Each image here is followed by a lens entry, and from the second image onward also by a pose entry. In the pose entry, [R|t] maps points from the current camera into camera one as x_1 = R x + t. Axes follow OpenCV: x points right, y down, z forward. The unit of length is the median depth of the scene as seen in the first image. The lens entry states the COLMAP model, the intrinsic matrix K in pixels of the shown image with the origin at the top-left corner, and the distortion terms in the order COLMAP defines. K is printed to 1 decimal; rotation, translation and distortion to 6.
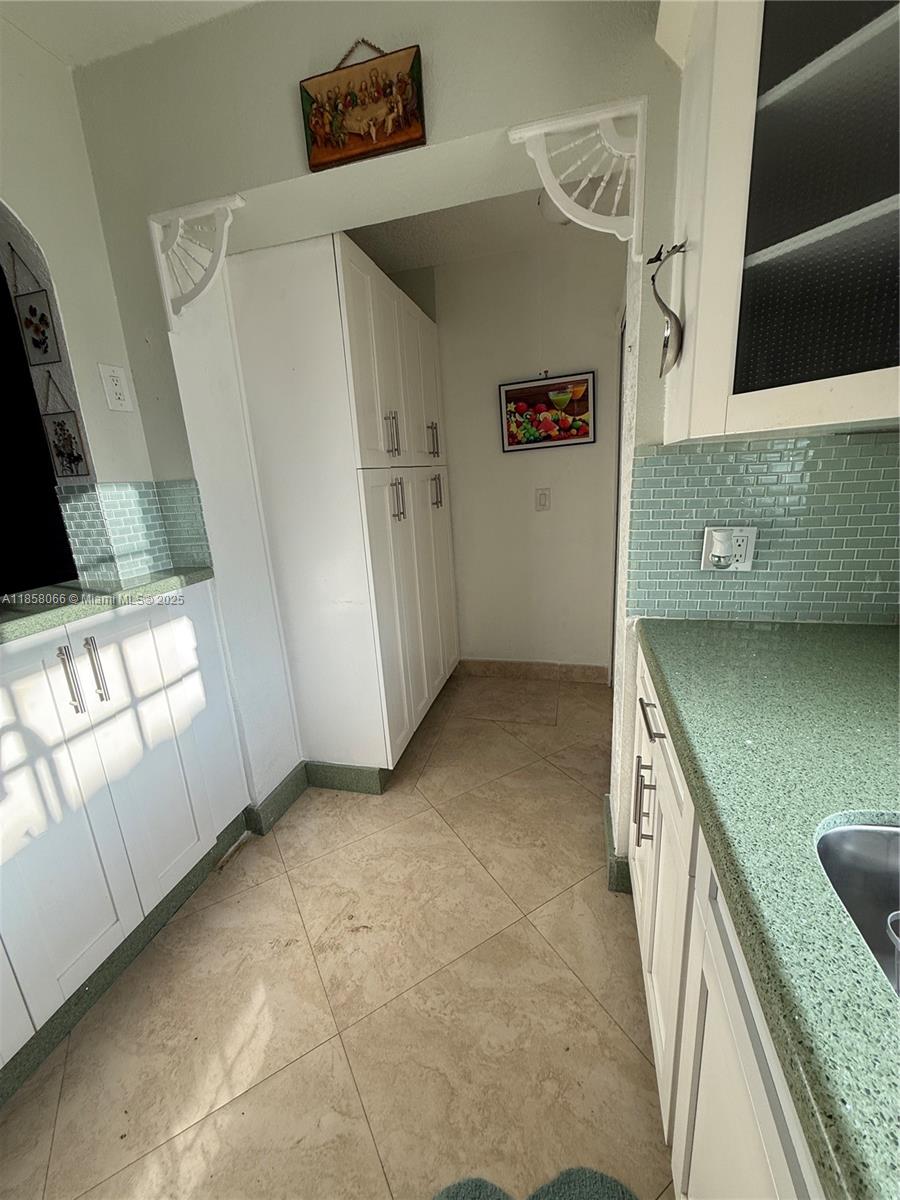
lens RADIAL K [[479.2, 0, 449.0], [0, 479.2, 597.5], [0, 0, 1]] dist [0.000597, -0.000036]
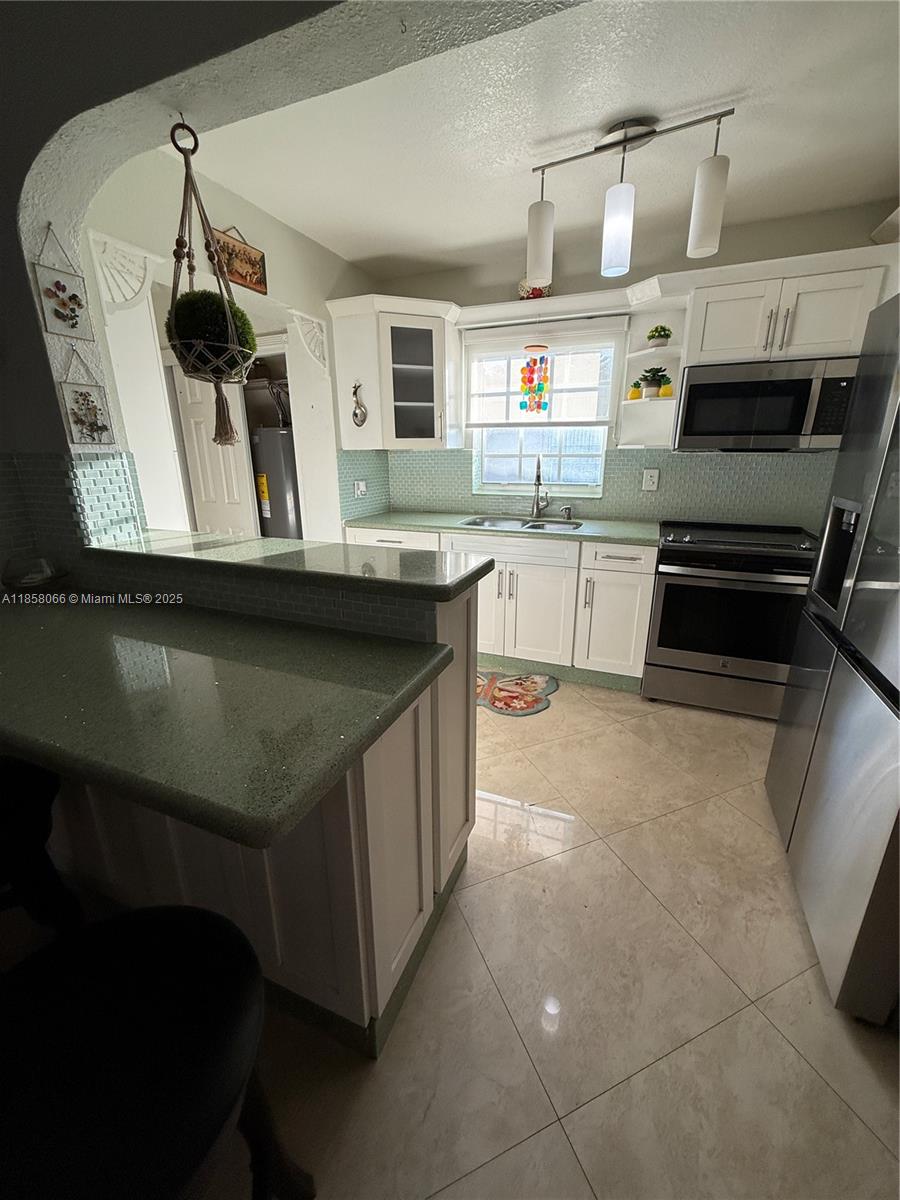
lens RADIAL K [[482.8, 0, 446.5], [0, 482.8, 597.9], [0, 0, 1]] dist [0.001050, 0.000026]
pose [[0.139862, -0.234154, 0.962087, -1.917606], [0.250852, 0.948318, 0.194336, 0.066830], [-0.957868, 0.214161, 0.191372, 0.115252]]
